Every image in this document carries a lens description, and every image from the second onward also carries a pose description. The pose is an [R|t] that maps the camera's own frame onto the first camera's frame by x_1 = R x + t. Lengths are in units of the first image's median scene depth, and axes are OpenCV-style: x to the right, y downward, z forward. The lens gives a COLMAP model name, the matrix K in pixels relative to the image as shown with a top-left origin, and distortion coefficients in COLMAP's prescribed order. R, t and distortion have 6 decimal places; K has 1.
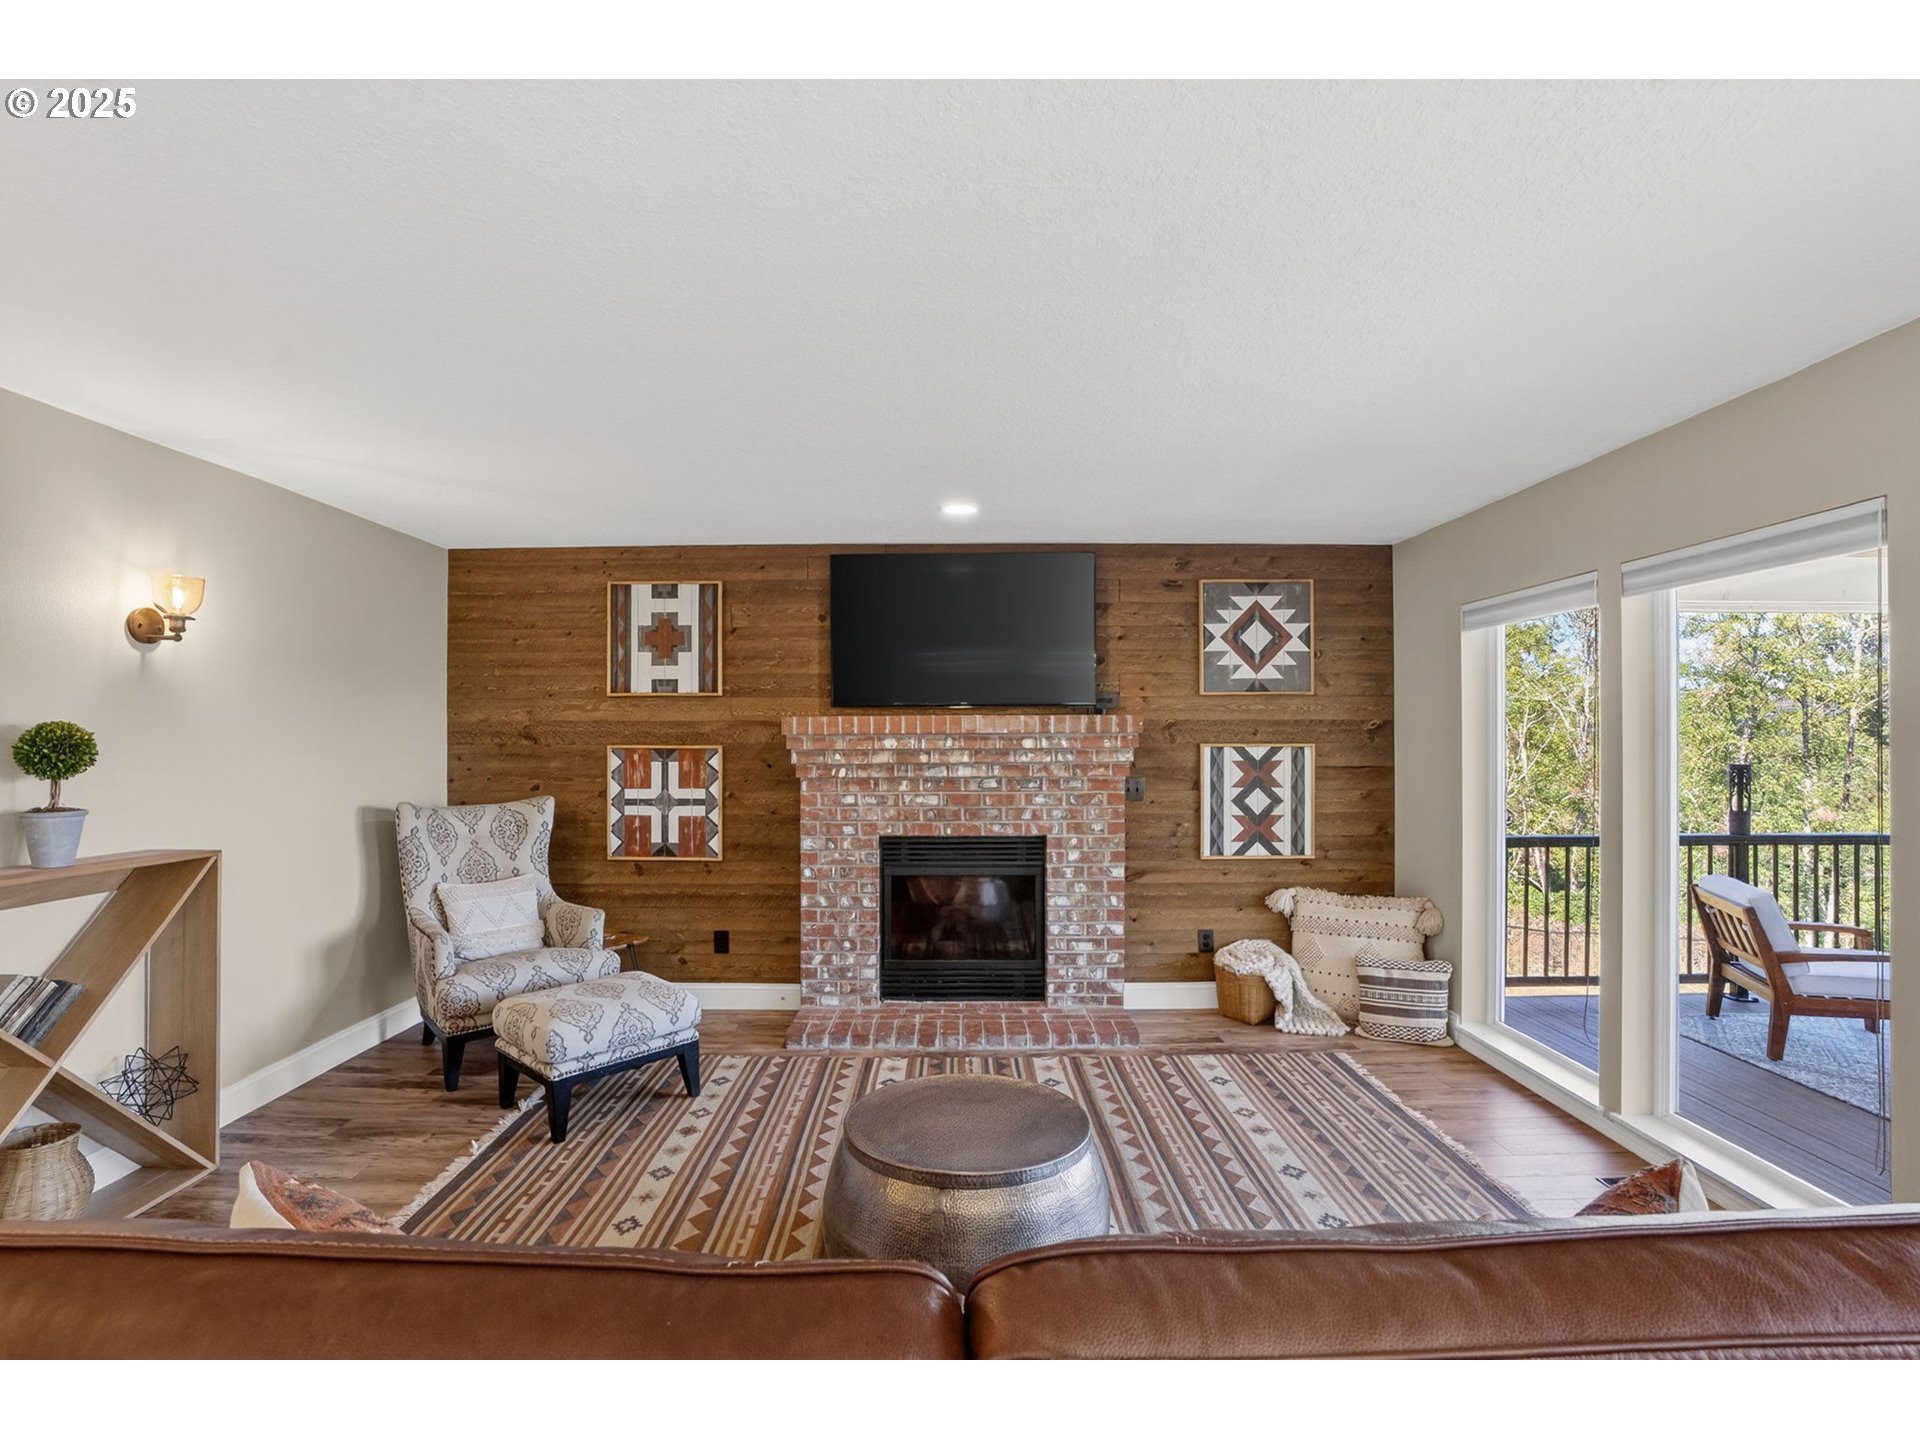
lens RADIAL K [[929.9, 0, 954.6], [0, 929.9, 719.8], [0, 0, 1]] dist [-0.060286, 0.023830]
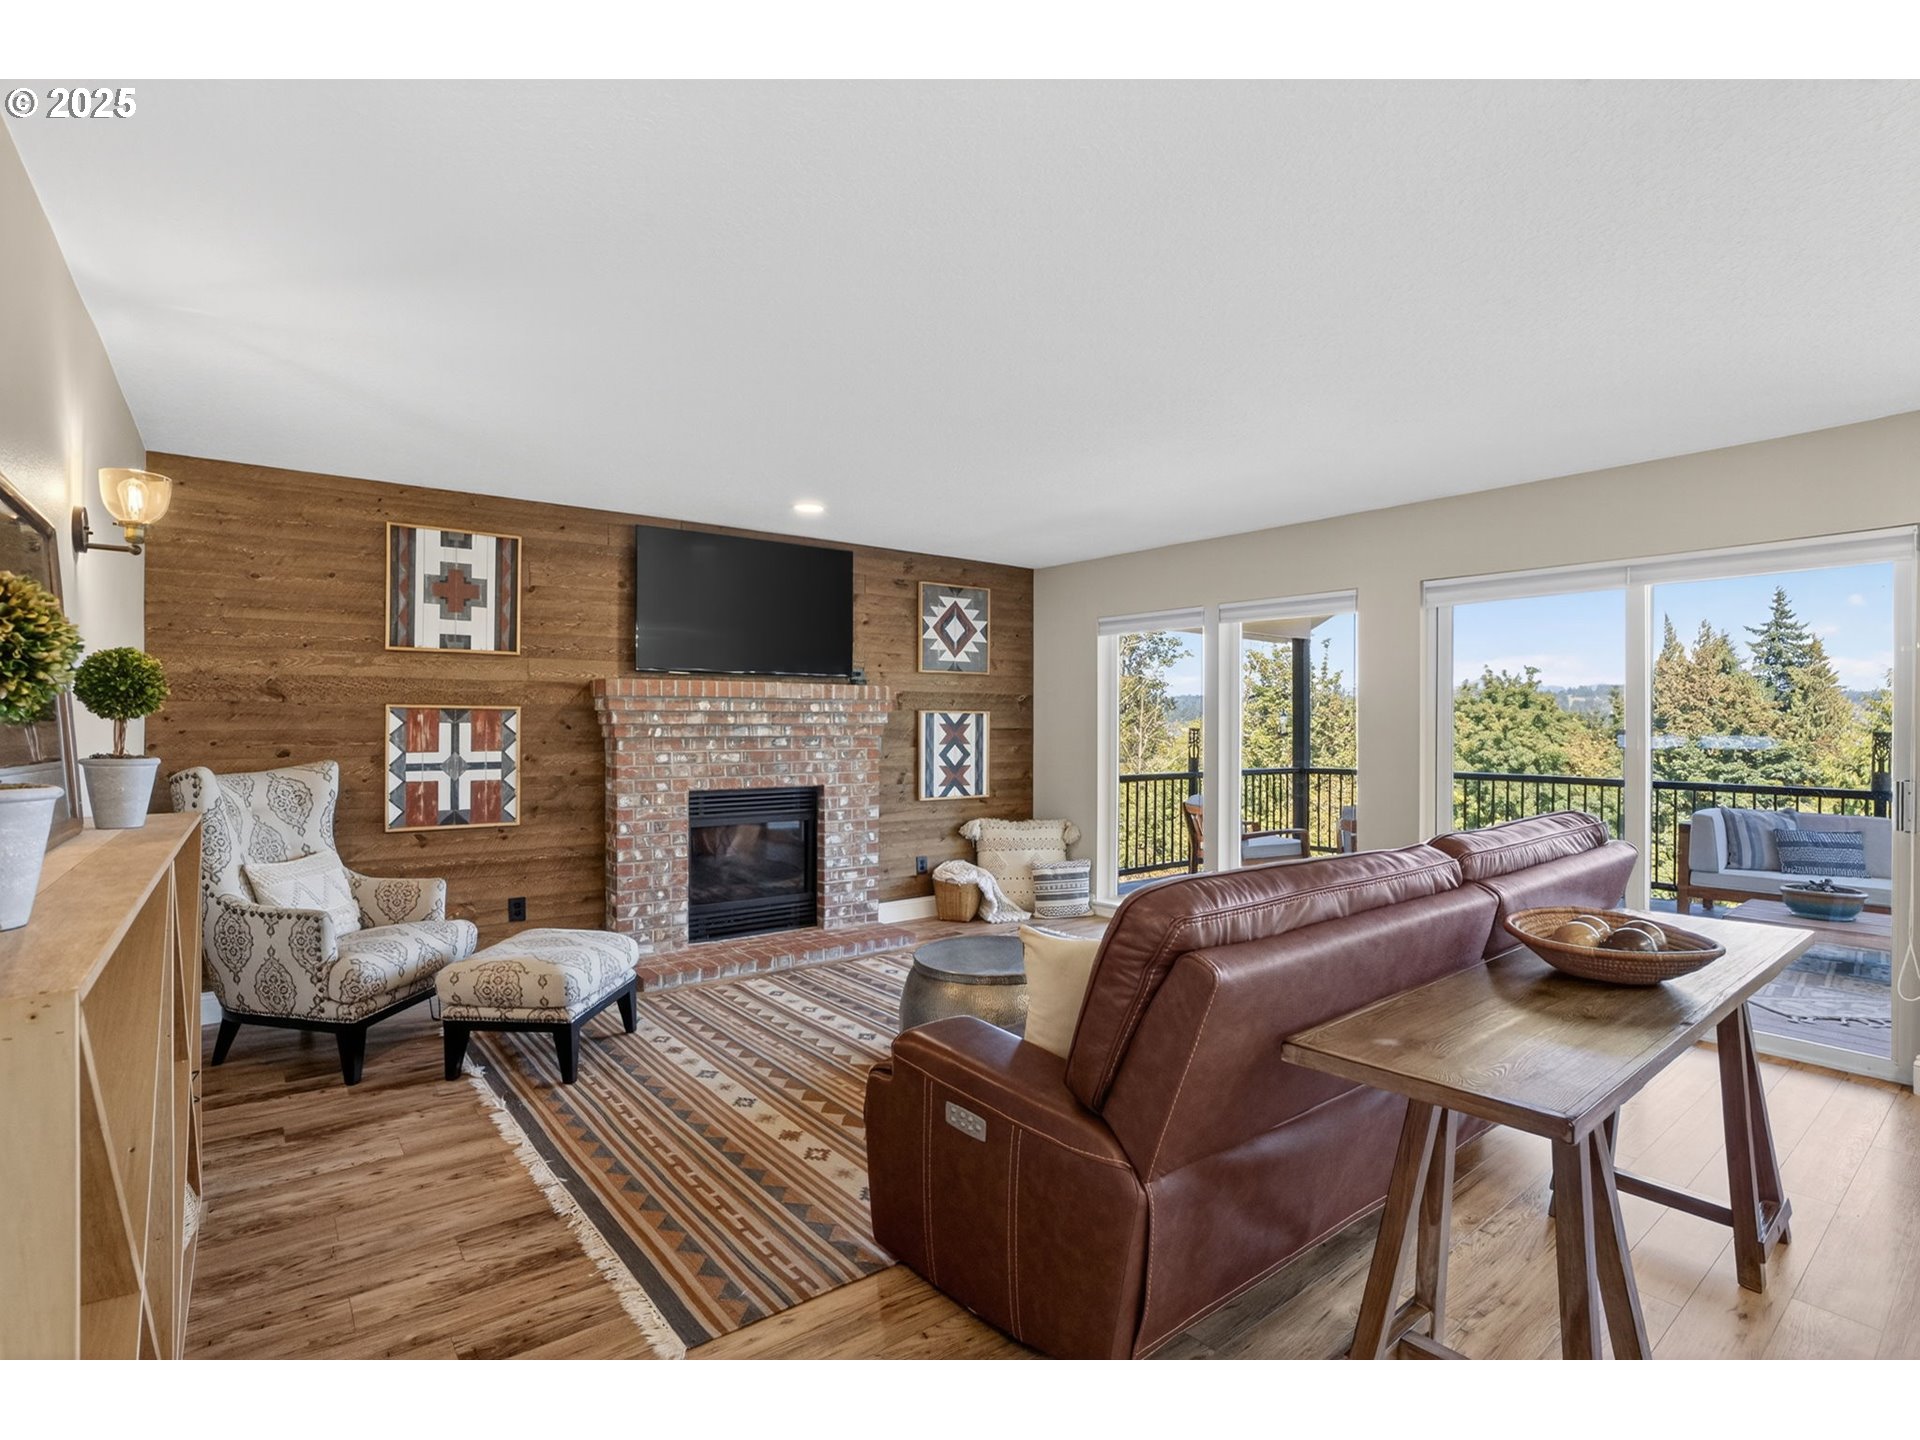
lens RADIAL K [[929.9, 0, 954.6], [0, 929.9, 719.8], [0, 0, 1]] dist [-0.060286, 0.023830]
pose [[0.790421, 0.005788, 0.612536, -0.481768], [-0.011118, 0.999926, 0.004899, 0.032107], [-0.612463, -0.010683, 0.790427, -0.040735]]
